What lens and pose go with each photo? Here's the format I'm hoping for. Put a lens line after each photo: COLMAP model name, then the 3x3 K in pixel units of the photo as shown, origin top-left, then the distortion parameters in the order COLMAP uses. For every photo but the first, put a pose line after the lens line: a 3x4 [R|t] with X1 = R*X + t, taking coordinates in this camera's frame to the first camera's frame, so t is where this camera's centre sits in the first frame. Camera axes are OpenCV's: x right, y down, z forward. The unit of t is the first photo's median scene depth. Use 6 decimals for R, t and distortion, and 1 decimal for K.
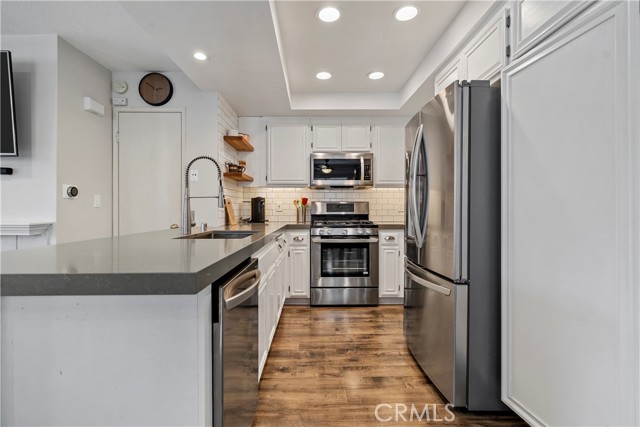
lens RADIAL K [[297.4, 0, 317.1], [0, 297.4, 210.1], [0, 0, 1]] dist [-0.002383, -0.000274]
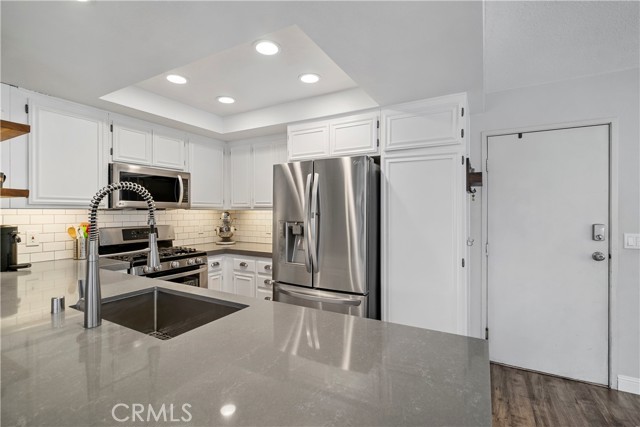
lens RADIAL K [[292.6, 0, 317.2], [0, 292.6, 211.8], [0, 0, 1]] dist [-0.000419, -0.000423]
pose [[0.499443, -0.000352, 0.866347, -0.395953], [0.001975, 0.999998, -0.000732, -0.071559], [-0.866345, 0.002077, 0.499442, 0.217672]]
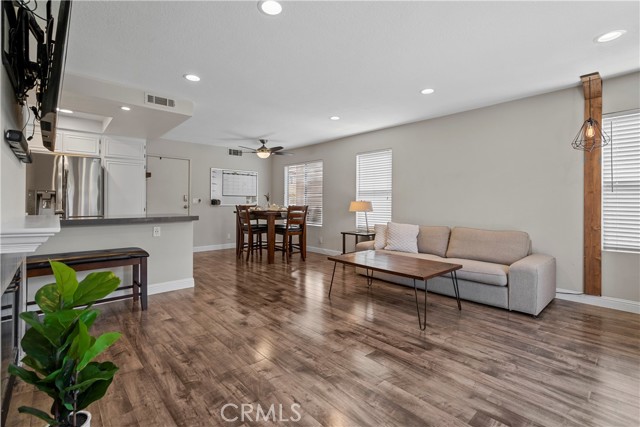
lens RADIAL K [[295.2, 0, 320.7], [0, 295.2, 200.8], [0, 0, 1]] dist [-0.001010, 0.000433]
pose [[-0.669884, 0.001165, 0.742465, -1.416558], [-0.002882, 0.999987, -0.004170, -0.005495], [-0.742461, -0.004933, -0.669872, 0.596486]]
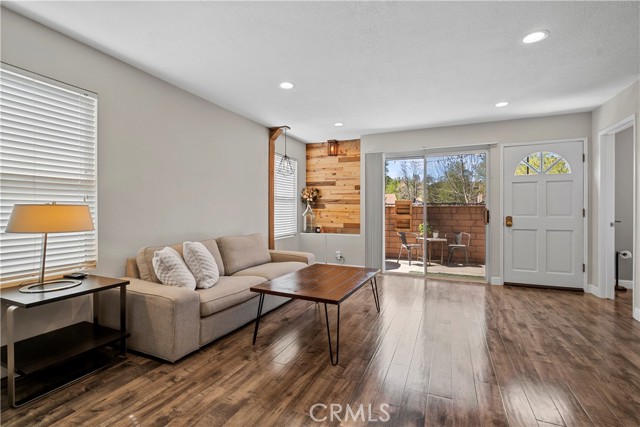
lens RADIAL K [[291.0, 0, 319.9], [0, 291.0, 210.0], [0, 0, 1]] dist [-0.001891, 0.000207]
pose [[-0.409547, -0.002492, -0.912286, -0.178903], [-0.006661, 0.999978, 0.000259, -0.002944], [0.912265, 0.006183, -0.409555, 0.130391]]
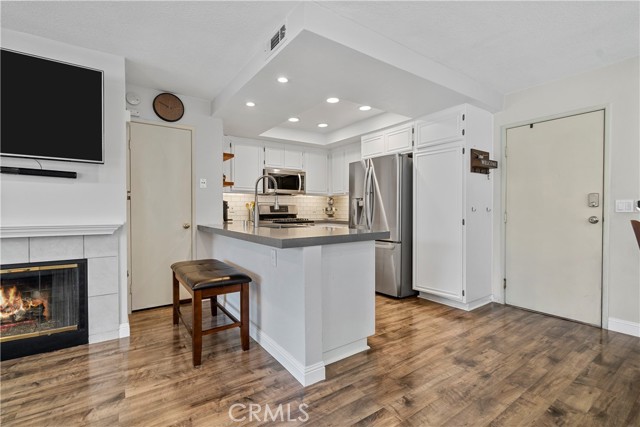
lens RADIAL K [[289.6, 0, 320.0], [0, 289.6, 213.5], [0, 0, 1]] dist [0.000163, 0.000547]
pose [[0.822216, -0.009837, 0.569090, -0.568650], [0.004603, 0.999933, 0.010634, -0.002054], [-0.569157, -0.006124, 0.822206, -0.213144]]
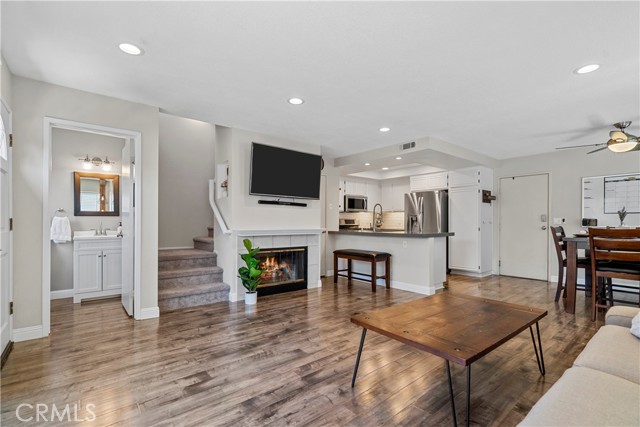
lens RADIAL K [[291.9, 0, 319.9], [0, 291.9, 221.1], [0, 0, 1]] dist [-0.001912, -0.000066]
pose [[0.777454, 0.002555, 0.628935, -1.444339], [0.000889, 0.999986, -0.005162, -0.003380], [-0.628939, 0.004573, 0.777441, -0.452810]]
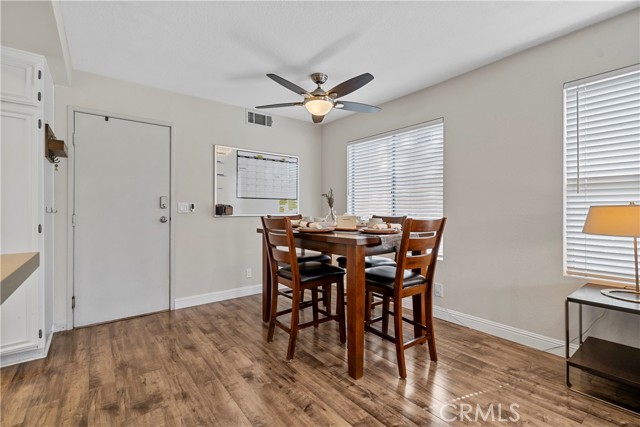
lens RADIAL K [[291.0, 0, 319.9], [0, 291.0, 210.0], [0, 0, 1]] dist [-0.001891, 0.000207]
pose [[-0.606608, 0.000344, 0.795001, -0.533871], [0.001240, 0.999999, 0.000513, -0.002653], [-0.795000, 0.001297, -0.606608, 0.164328]]
